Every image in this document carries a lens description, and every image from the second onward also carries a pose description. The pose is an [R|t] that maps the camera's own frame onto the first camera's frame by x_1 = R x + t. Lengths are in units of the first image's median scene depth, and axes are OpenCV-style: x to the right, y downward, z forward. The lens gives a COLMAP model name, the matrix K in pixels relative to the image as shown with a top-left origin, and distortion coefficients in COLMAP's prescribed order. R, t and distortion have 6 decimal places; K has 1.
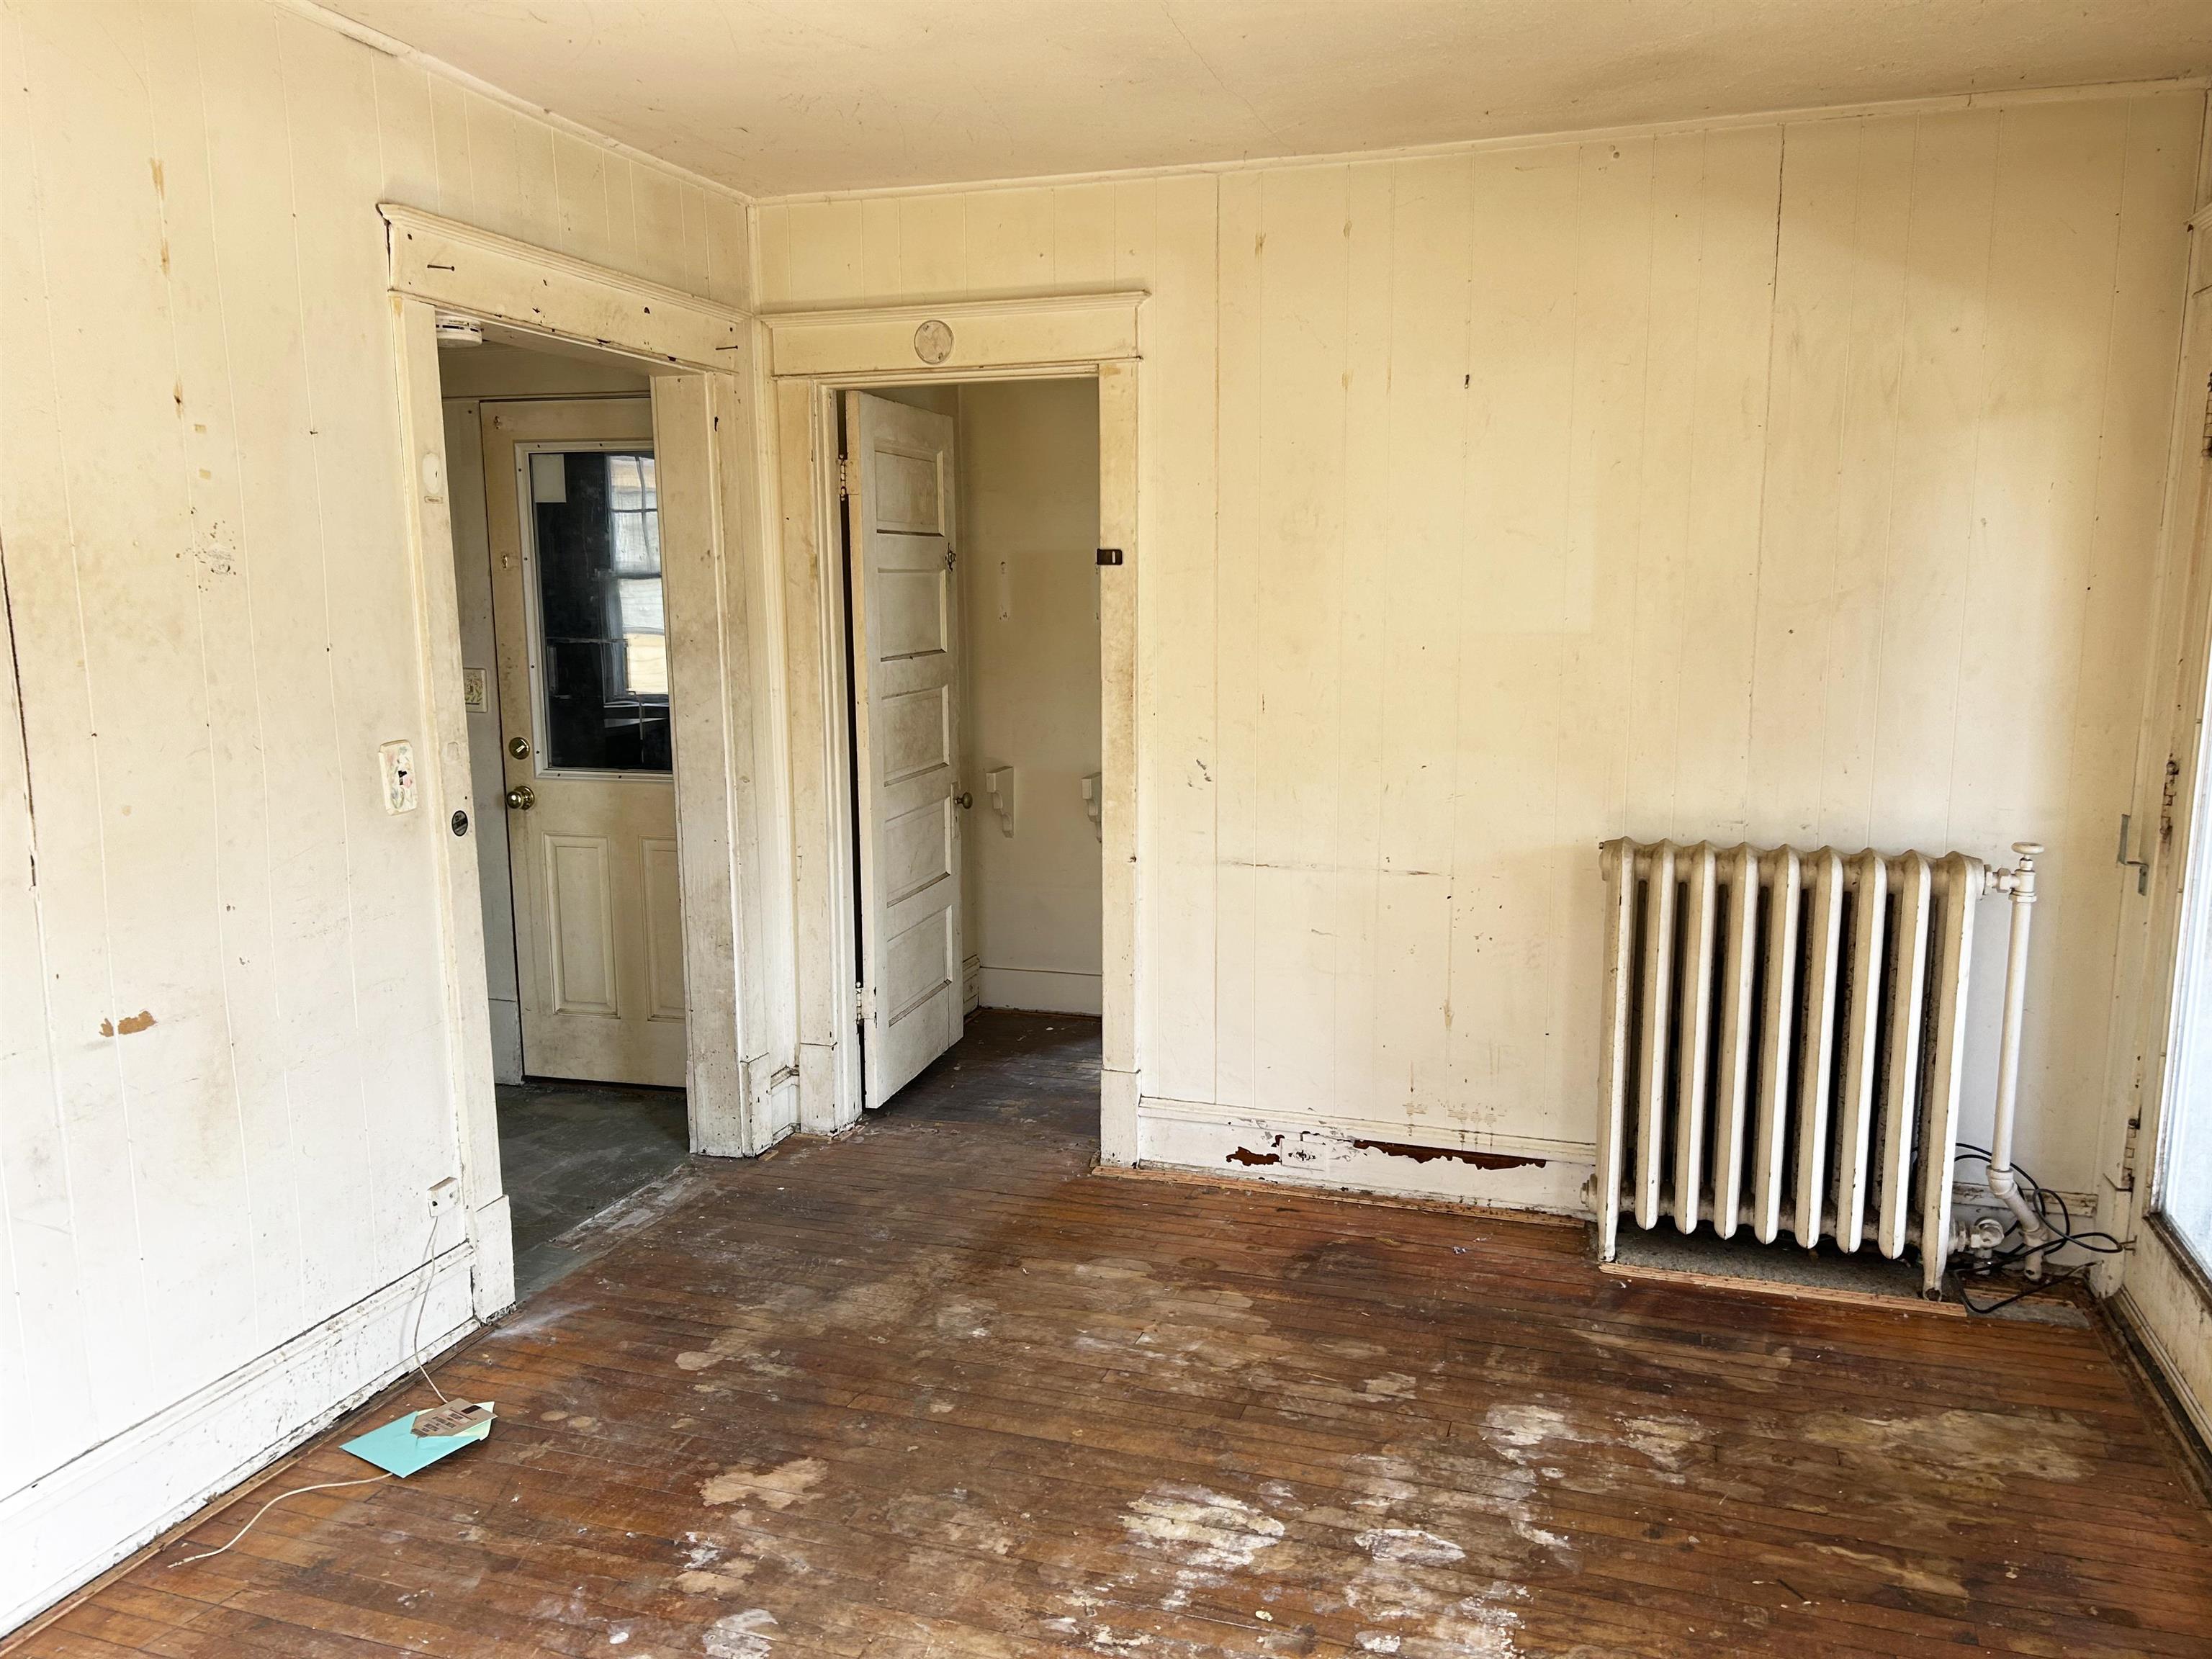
lens RADIAL K [[1655.0, 0, 1112.4], [0, 1655.0, 831.9], [0, 0, 1]] dist [0.030188, 0.002374]
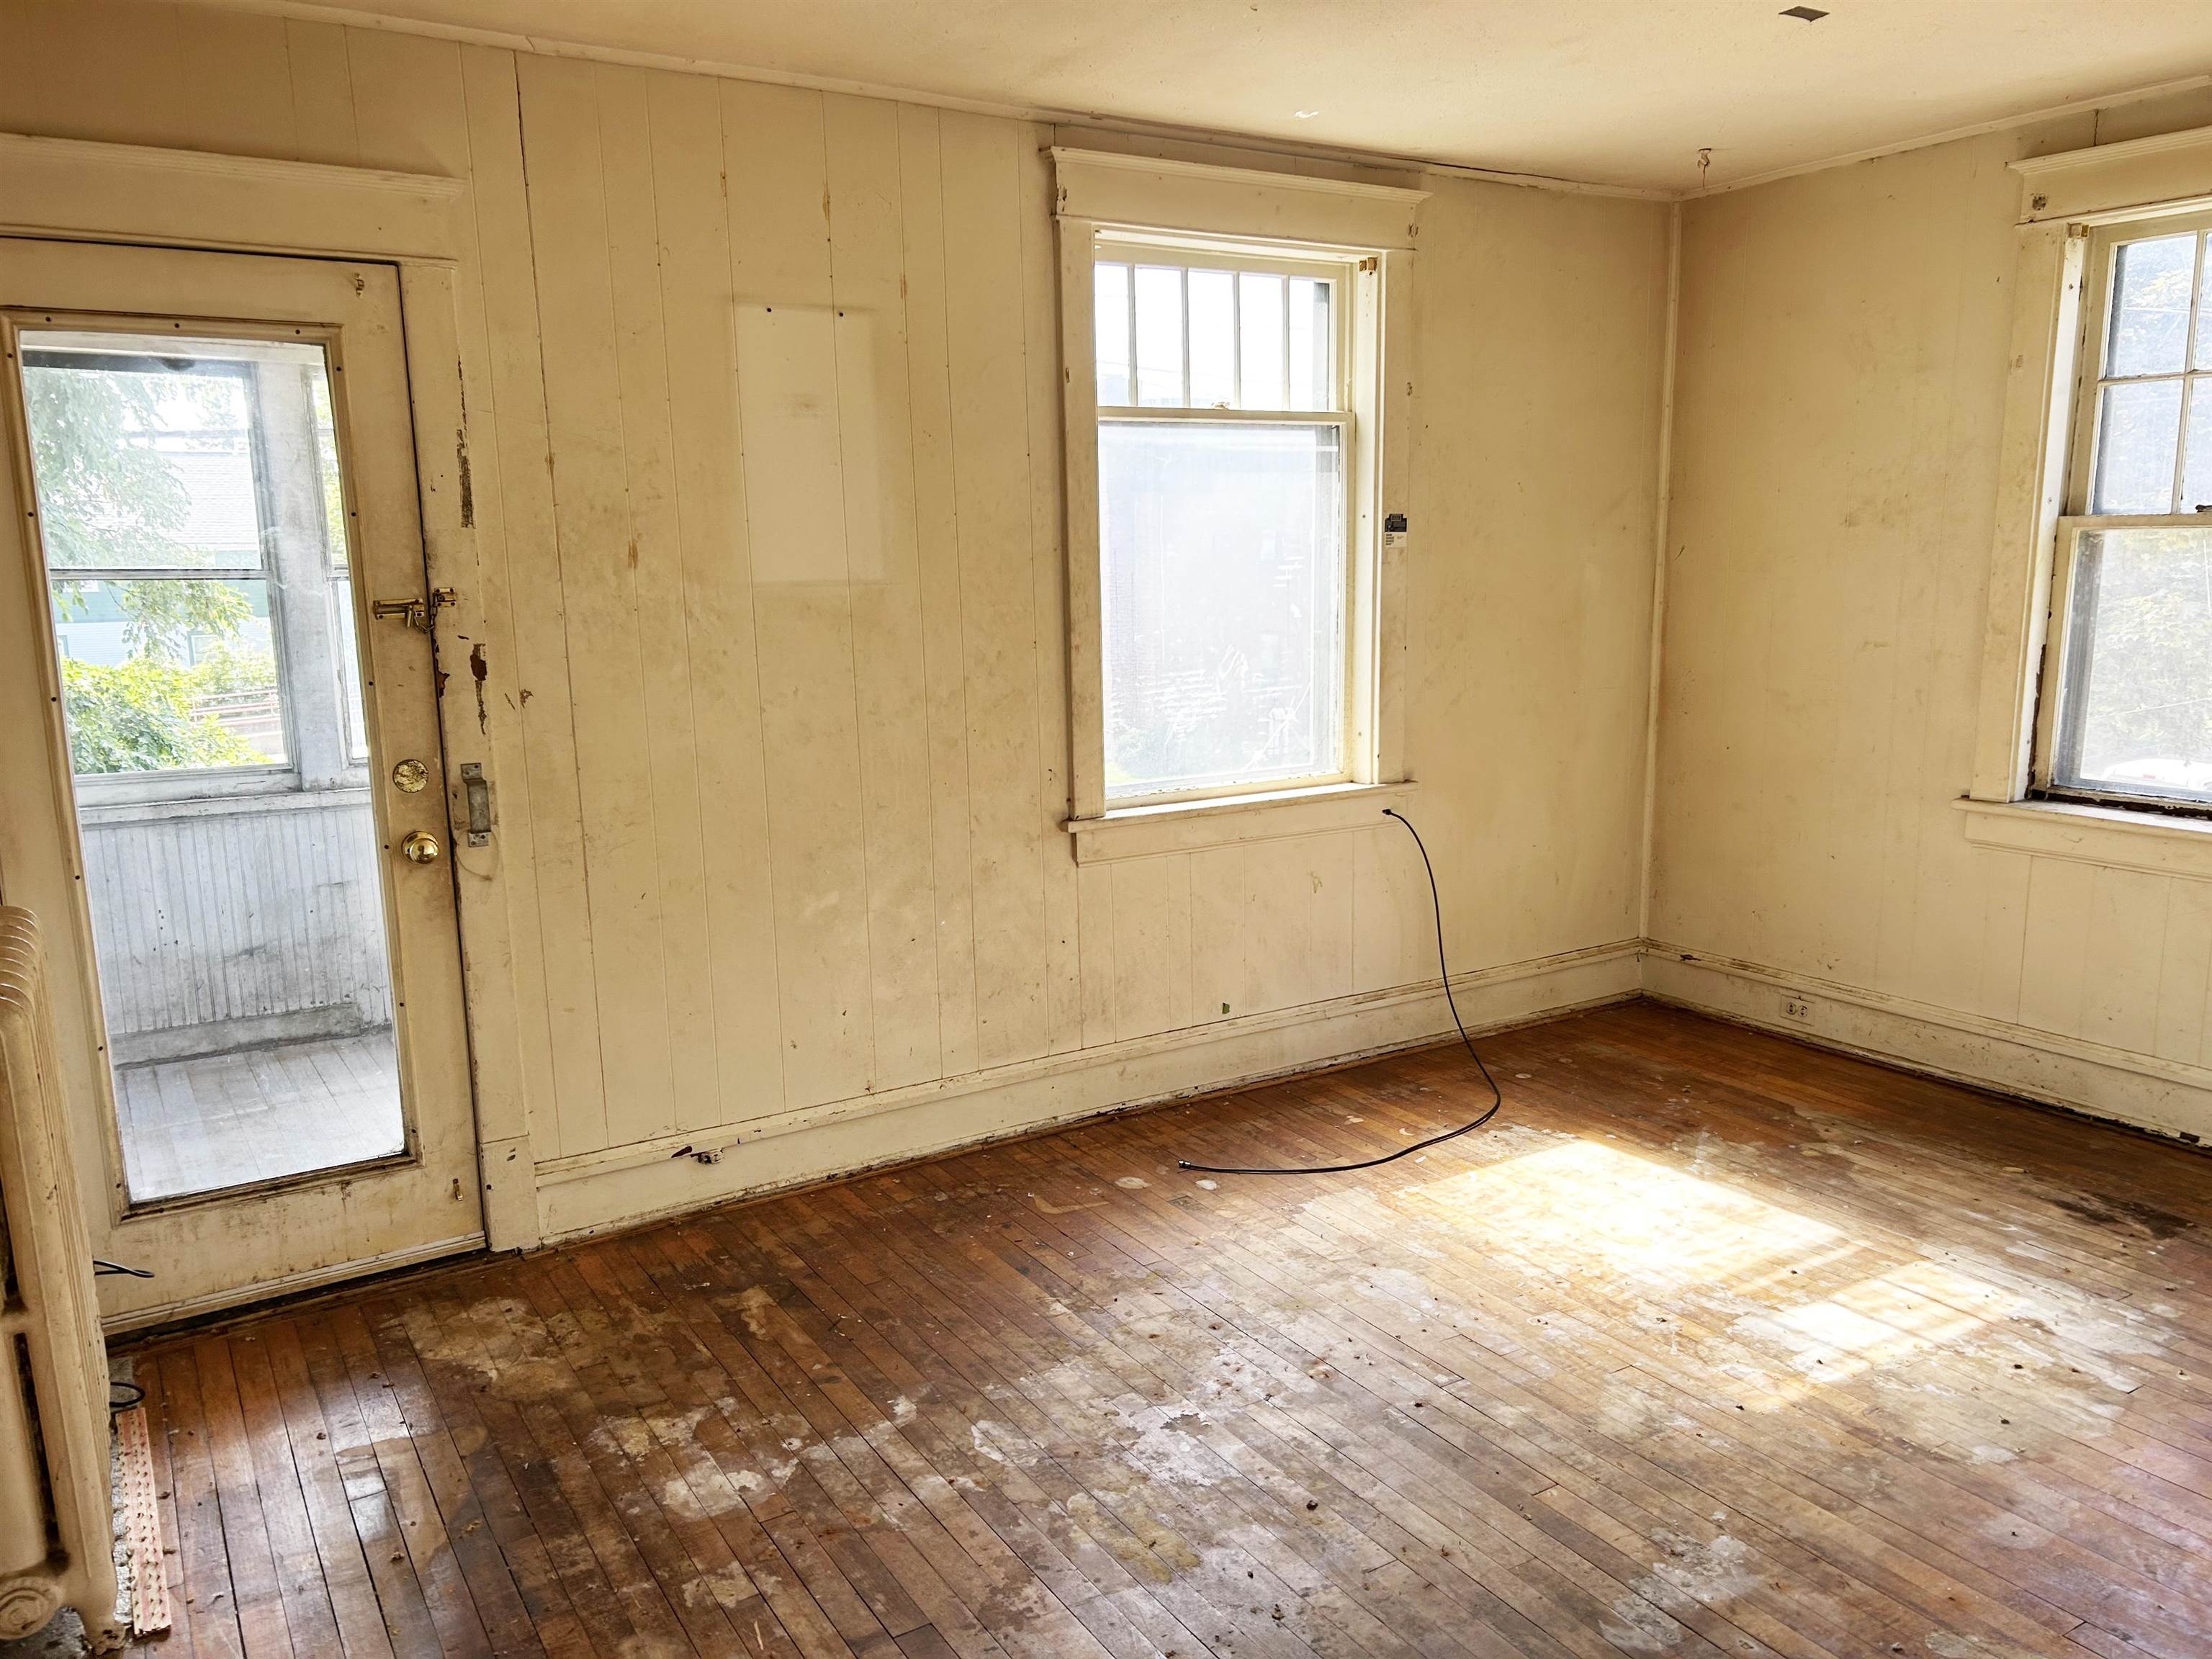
lens RADIAL K [[1655.0, 0, 1097.3], [0, 1655.0, 876.7], [0, 0, 1]] dist [0.030188, 0.002374]
pose [[-0.766220, -0.110467, 0.633011, -0.452589], [0.116862, 0.944729, 0.306319, -0.210018], [-0.631862, 0.308683, -0.710961, 1.454592]]
